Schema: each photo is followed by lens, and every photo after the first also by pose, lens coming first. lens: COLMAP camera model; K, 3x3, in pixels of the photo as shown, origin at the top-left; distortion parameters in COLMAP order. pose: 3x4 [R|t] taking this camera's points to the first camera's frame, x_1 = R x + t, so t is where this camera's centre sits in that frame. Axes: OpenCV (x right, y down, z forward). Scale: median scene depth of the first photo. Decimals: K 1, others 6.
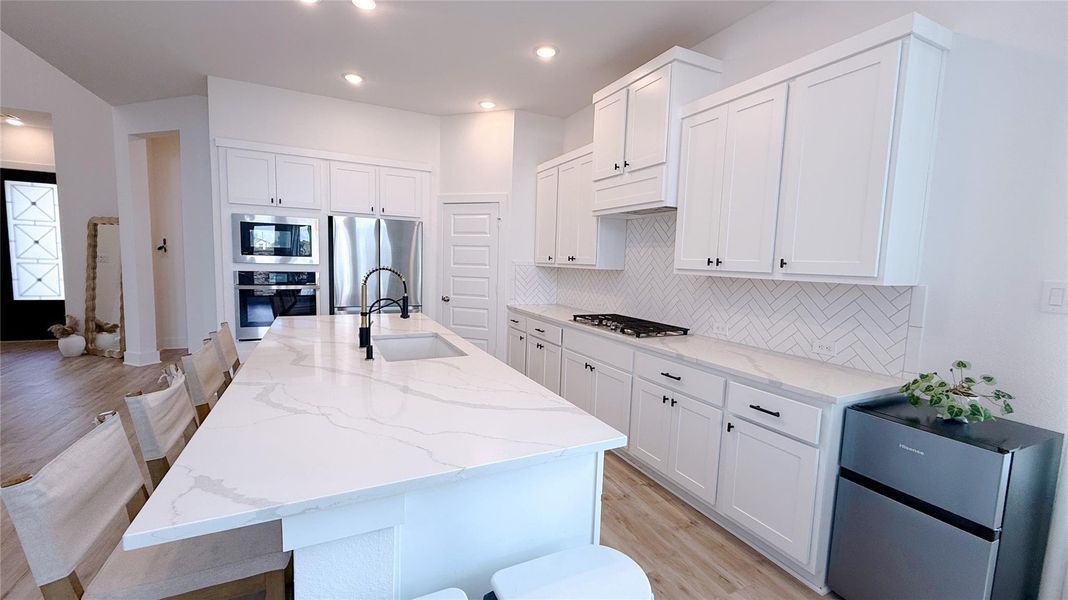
lens RADIAL K [[424.3, 0, 534.0], [0, 424.3, 300.0], [0, 0, 1]] dist [-0.000957, 0.000093]
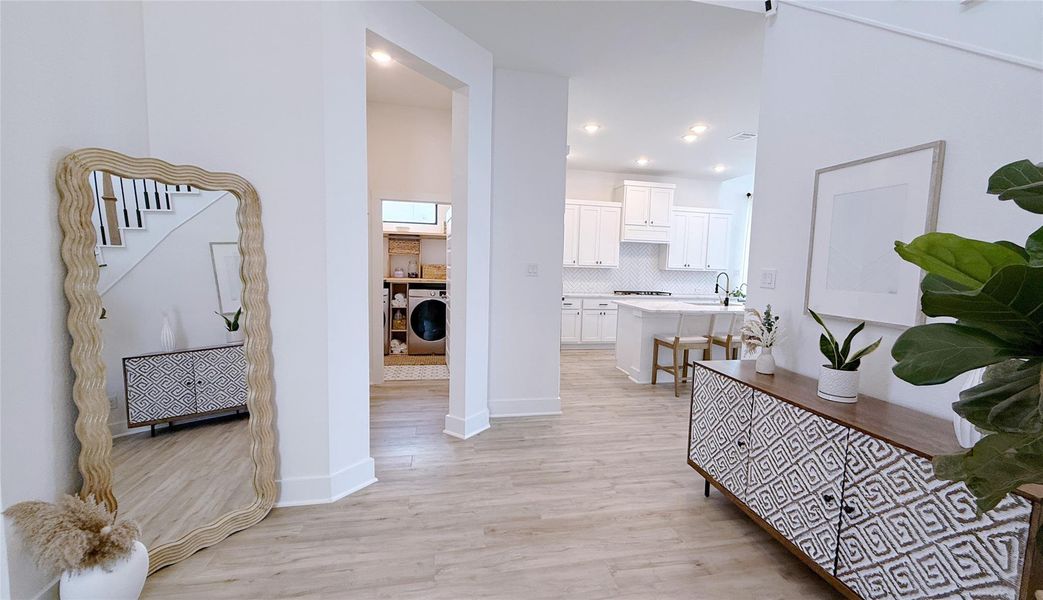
lens RADIAL K [[427.4, 0, 521.5], [0, 427.4, 300.0], [0, 0, 1]] dist [-0.000565, -0.000016]
pose [[0.256131, -0.106642, 0.960742, -1.273433], [0.069292, 0.993365, 0.091790, -0.094908], [-0.964155, 0.043062, 0.261821, 0.623874]]
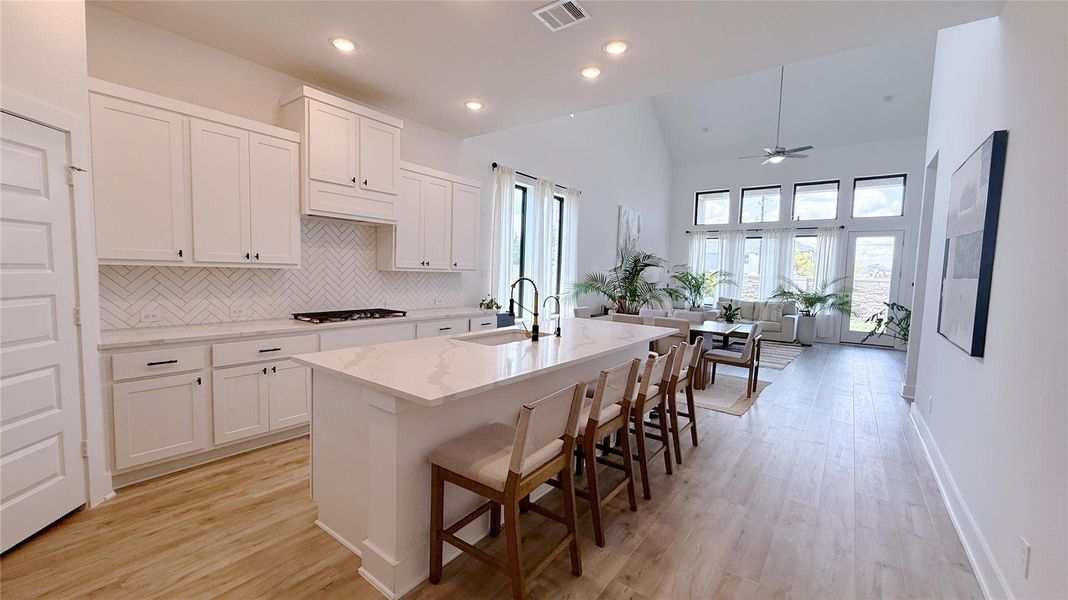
lens RADIAL K [[424.3, 0, 534.0], [0, 424.3, 300.0], [0, 0, 1]] dist [-0.000957, 0.000093]
pose [[-0.459711, -0.107138, 0.881582, -0.638089], [0.038142, 0.989398, 0.140131, -0.079179], [-0.887249, 0.098045, -0.450750, 0.658111]]
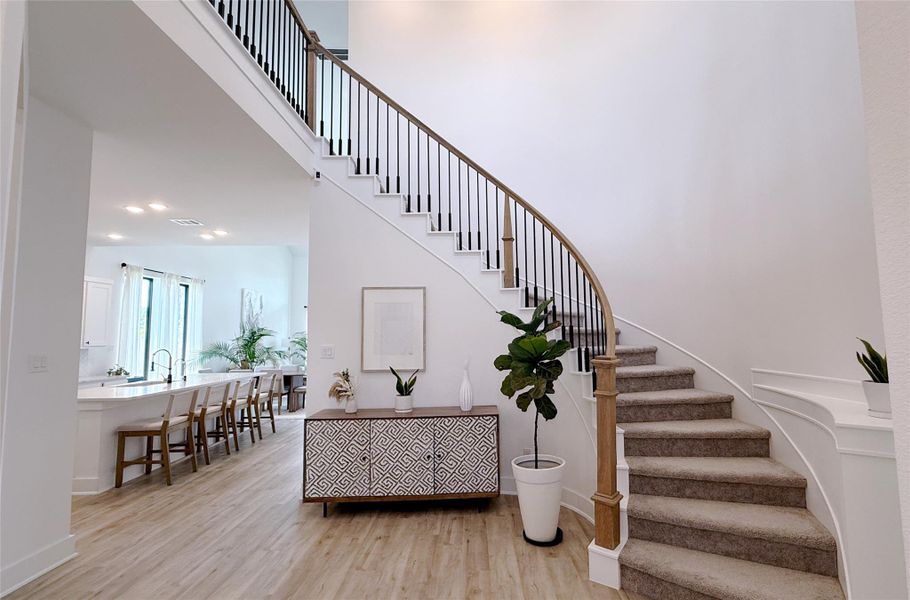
lens RADIAL K [[430.0, 0, 499.5], [0, 430.0, 300.7], [0, 0, 1]] dist [0.000087, 0.000387]
pose [[-0.920761, 0.011569, 0.389956, -1.281918], [0.021175, 0.999569, 0.020343, -0.151249], [-0.389553, 0.026988, -0.920609, 1.043547]]
